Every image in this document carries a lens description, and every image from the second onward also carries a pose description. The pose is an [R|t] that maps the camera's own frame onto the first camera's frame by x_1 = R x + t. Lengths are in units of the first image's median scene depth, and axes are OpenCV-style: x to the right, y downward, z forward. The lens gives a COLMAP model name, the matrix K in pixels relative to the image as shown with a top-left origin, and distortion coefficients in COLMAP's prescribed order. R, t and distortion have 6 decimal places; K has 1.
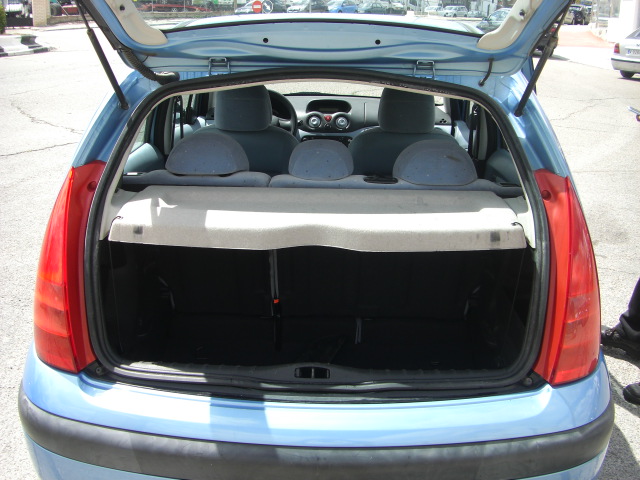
lens RADIAL K [[708.6, 0, 320.0], [0, 708.6, 240.0], [0, 0, 1]] dist [-0.127280, 0.042876]
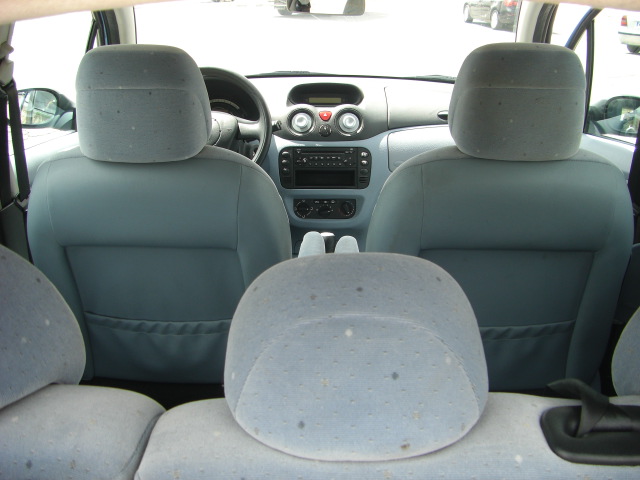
lens RADIAL K [[716.4, 0, 320.0], [0, 716.4, 240.0], [0, 0, 1]] dist [-0.191500, 0.156026]
pose [[0.999437, -0.024813, 0.022566, -0.007211], [0.024280, 0.999428, 0.023555, -0.072843], [-0.023137, -0.022994, 0.999468, 0.358145]]
